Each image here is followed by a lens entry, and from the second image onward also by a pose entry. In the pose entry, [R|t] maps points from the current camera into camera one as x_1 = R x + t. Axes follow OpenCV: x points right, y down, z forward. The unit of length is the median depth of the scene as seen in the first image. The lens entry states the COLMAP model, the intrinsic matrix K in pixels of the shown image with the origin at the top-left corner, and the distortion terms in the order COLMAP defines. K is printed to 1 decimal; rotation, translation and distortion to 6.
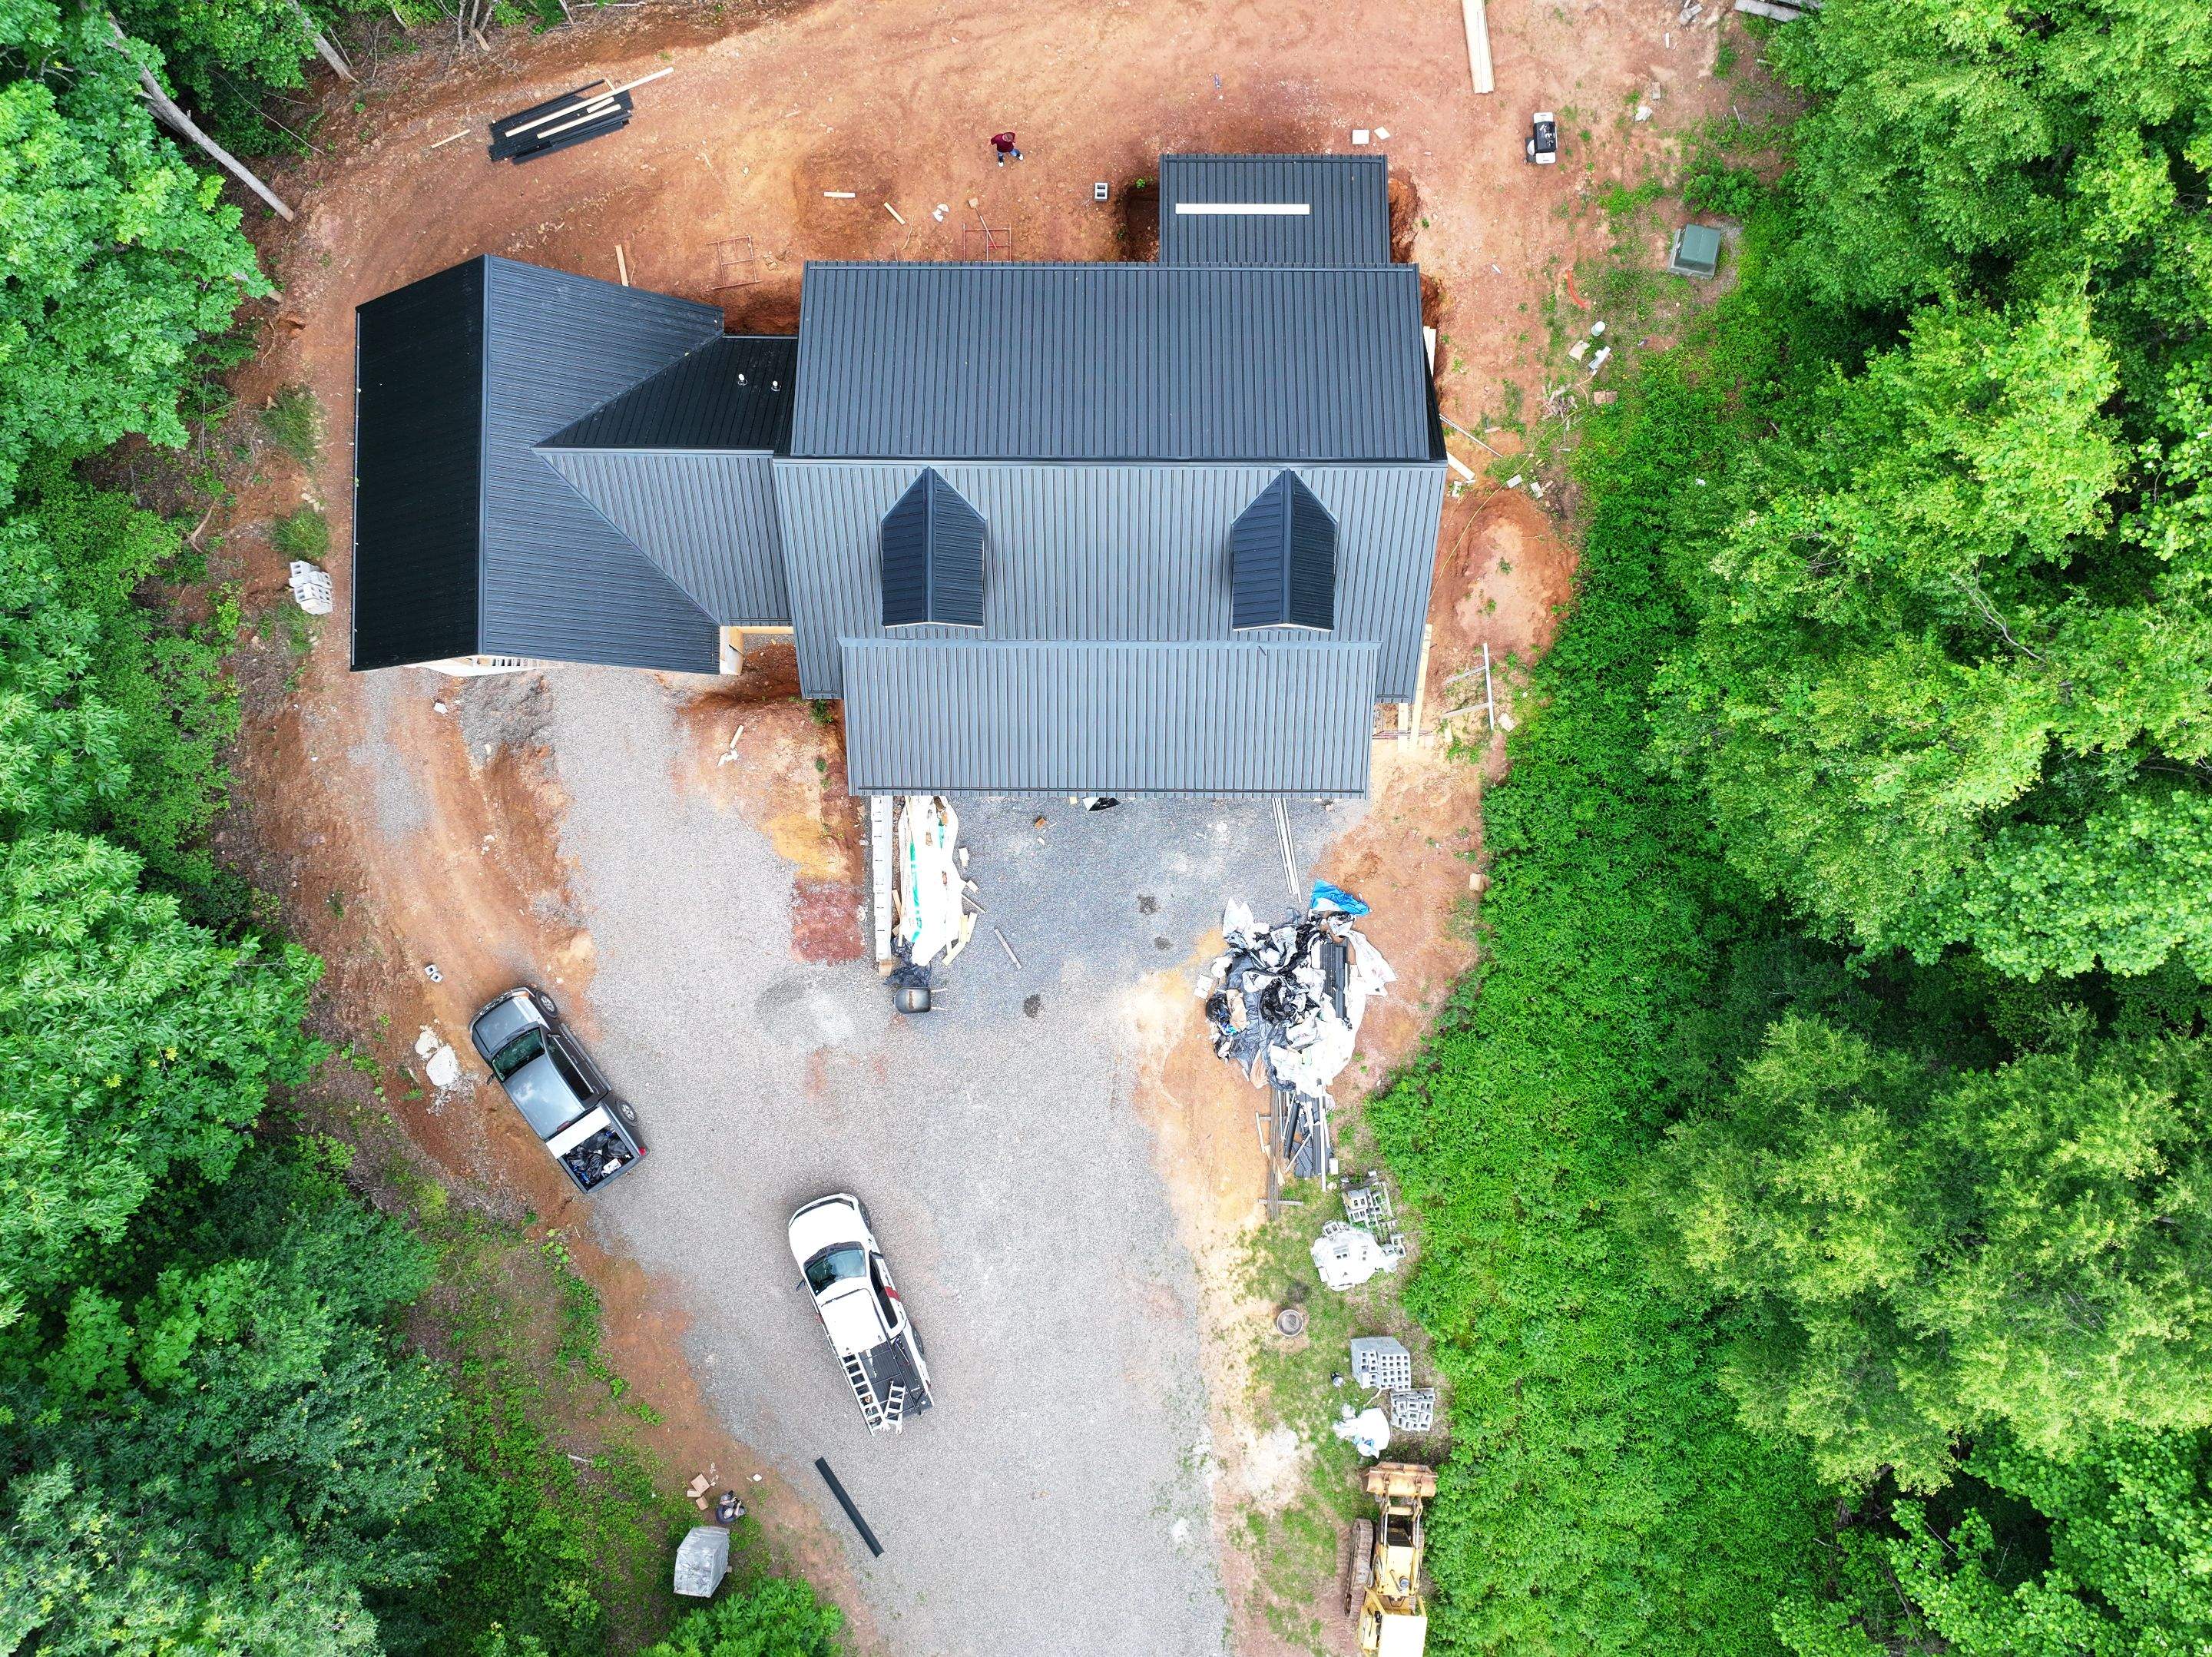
lens RADIAL K [[1767.8, 0, 1106.4], [0, 1767.8, 837.8], [0, 0, 1]] dist [-0.000641, 0.007101]
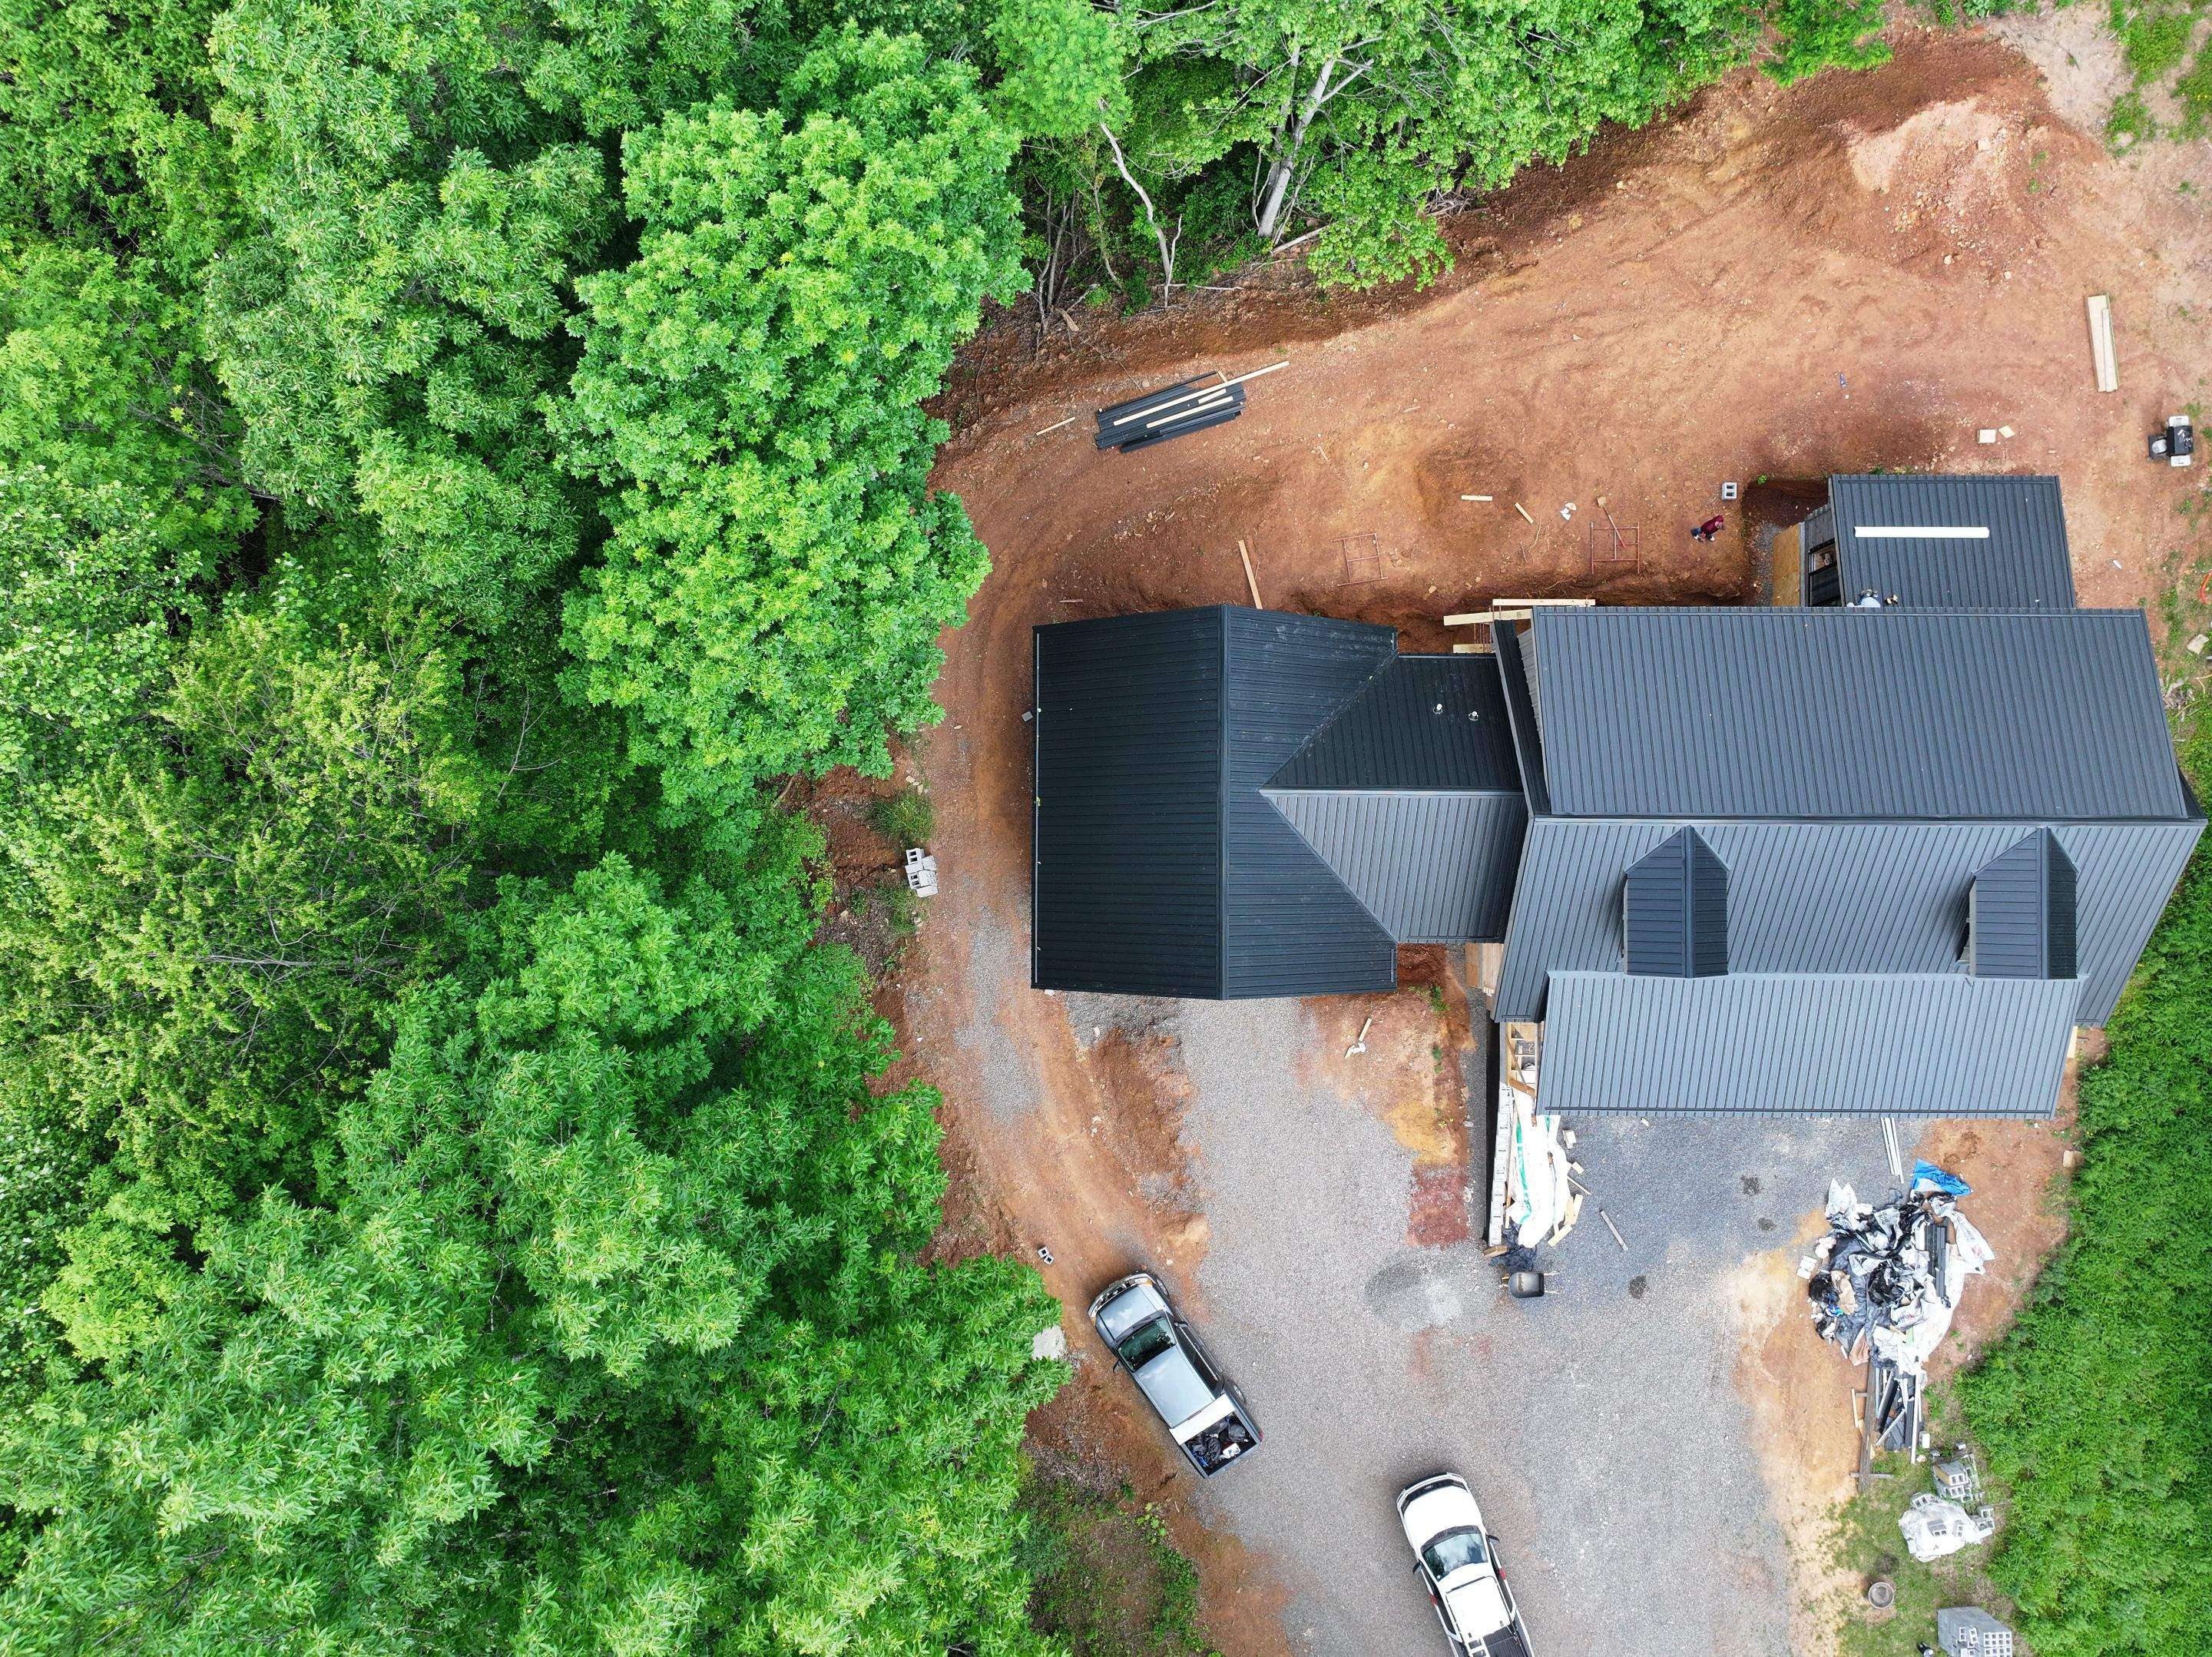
lens RADIAL K [[1767.8, 0, 1099.0], [0, 1767.8, 833.9], [0, 0, 1]] dist [-0.000641, 0.007101]
pose [[0.999995, -0.001472, -0.002909, -0.348387], [0.001469, 0.999998, -0.001157, -0.163605], [0.002910, 0.001153, 0.999995, -0.009427]]
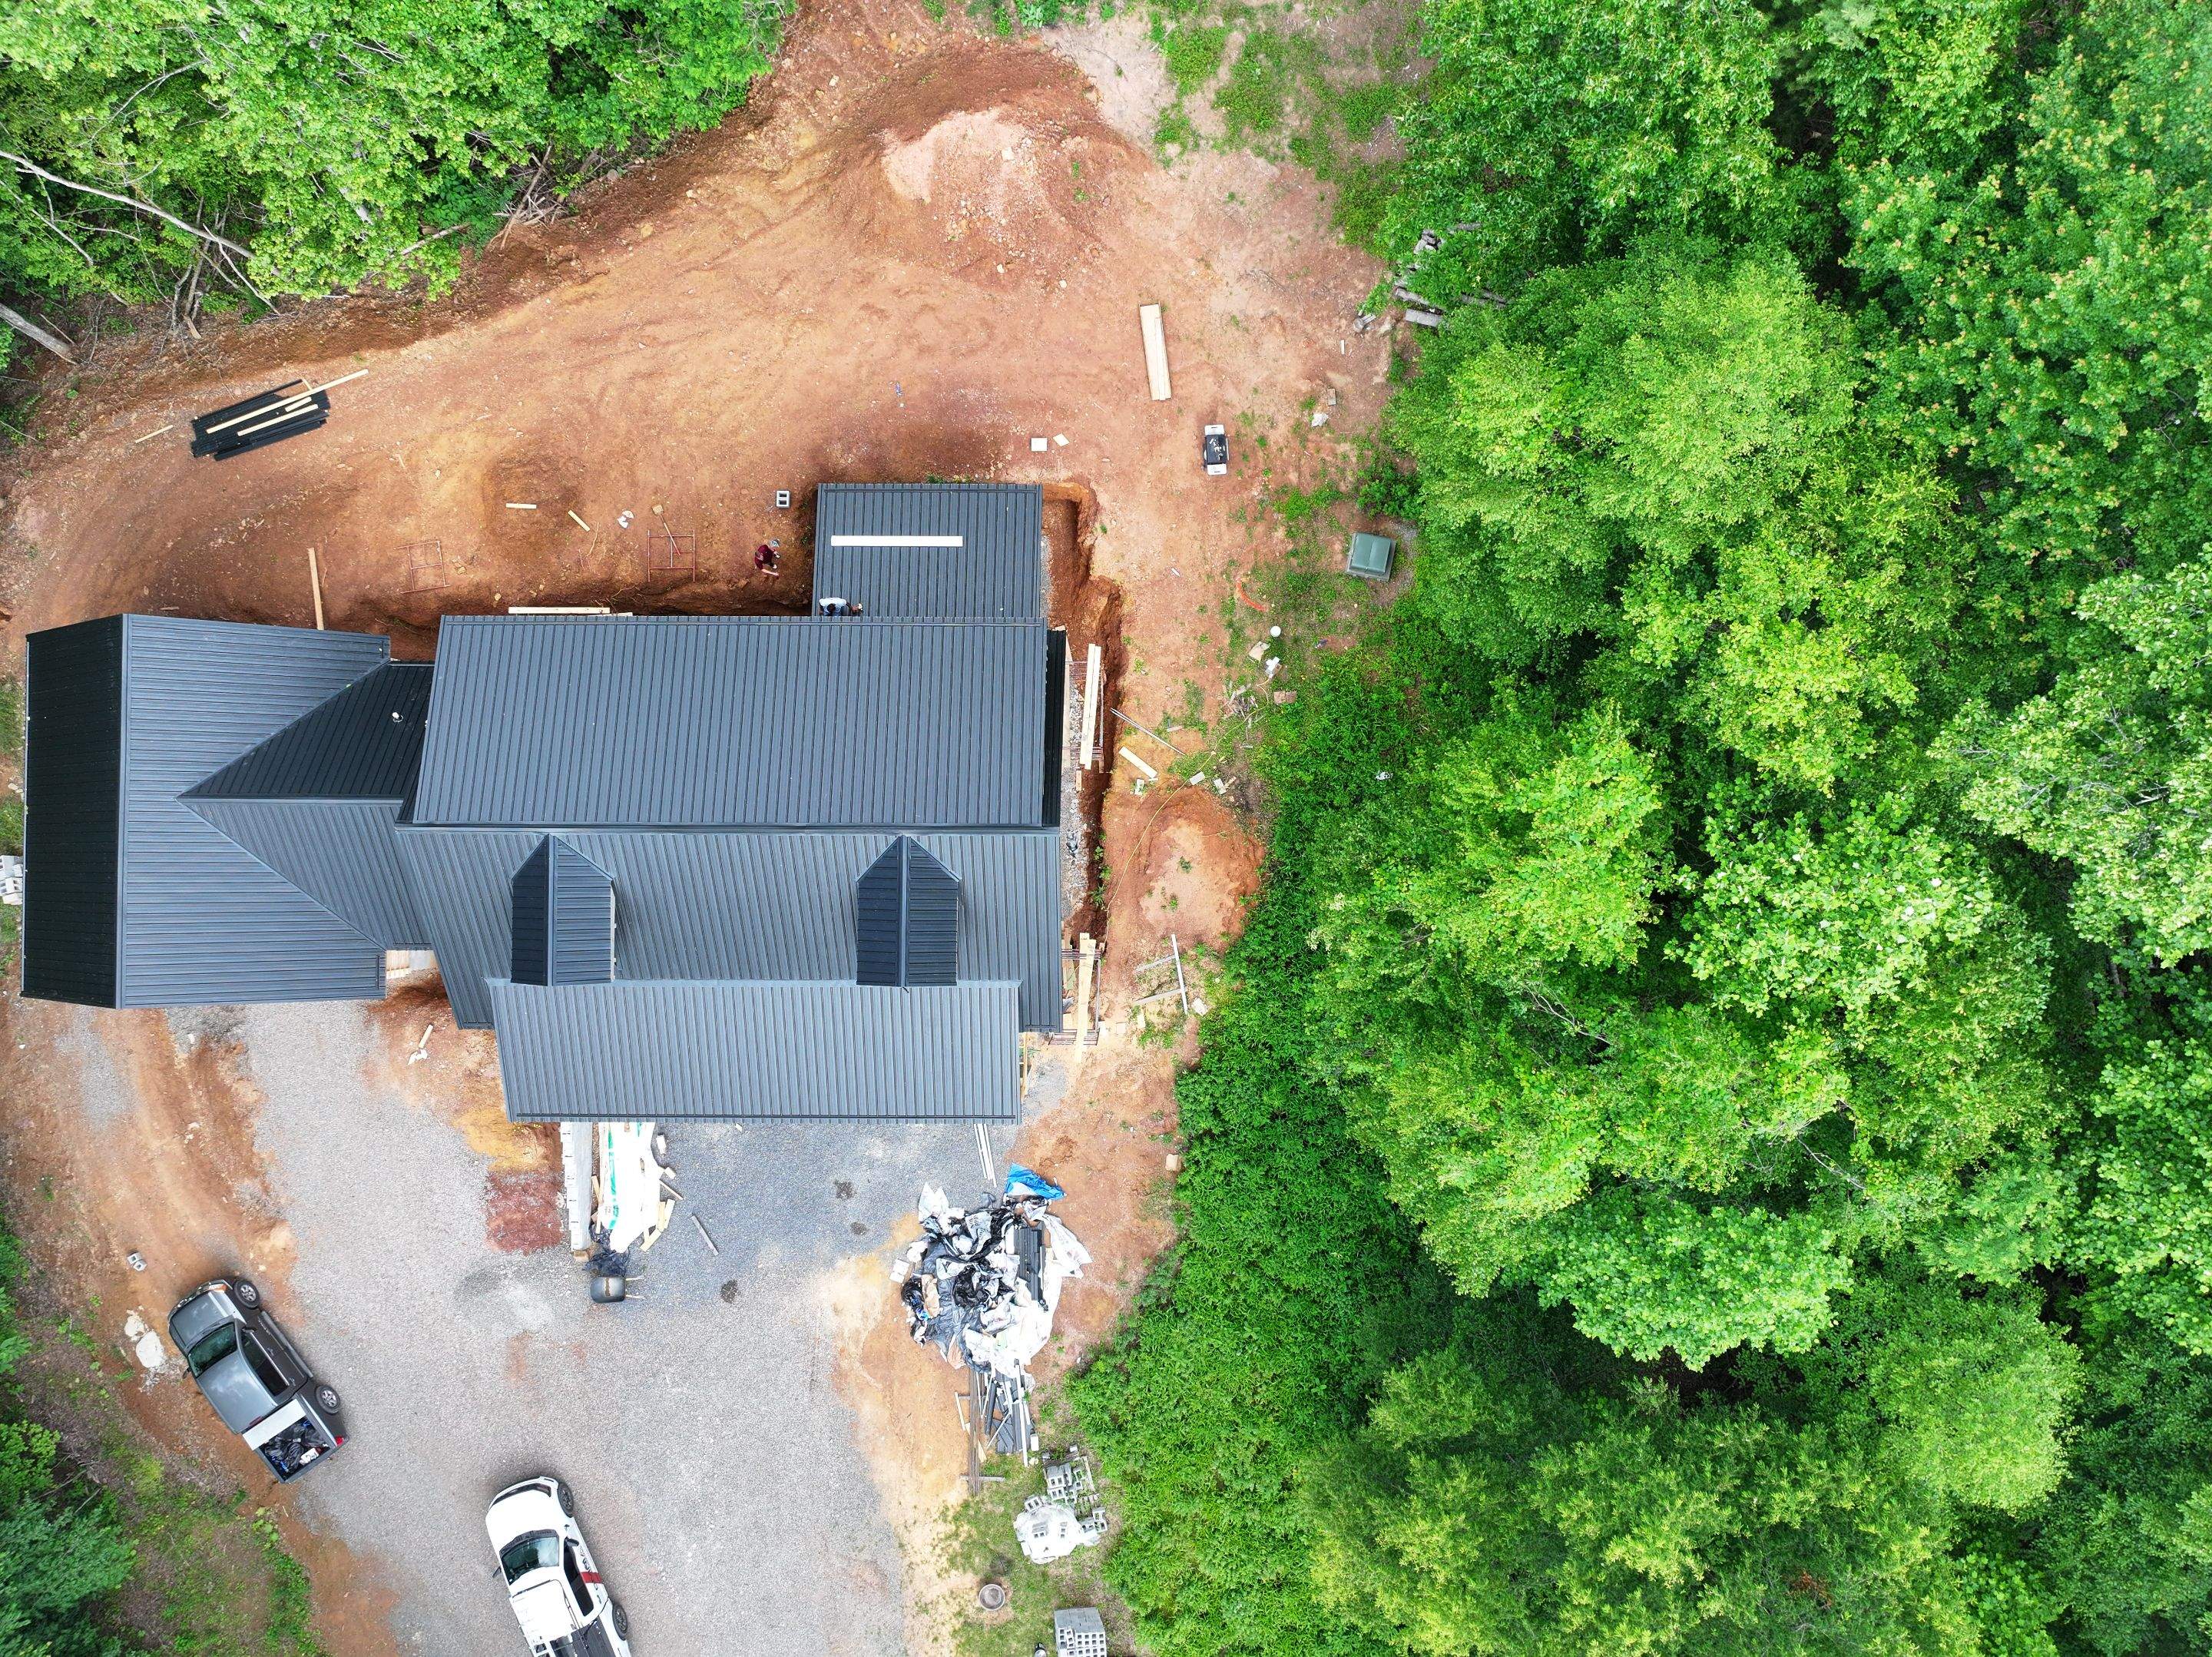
lens RADIAL K [[1767.8, 0, 1110.1], [0, 1767.8, 834.0], [0, 0, 1]] dist [-0.000641, 0.007101]
pose [[0.999995, -0.002736, 0.001455, 0.176490], [0.002736, 0.999996, 0.000152, -0.167497], [-0.001456, -0.000148, 0.999999, -0.012767]]
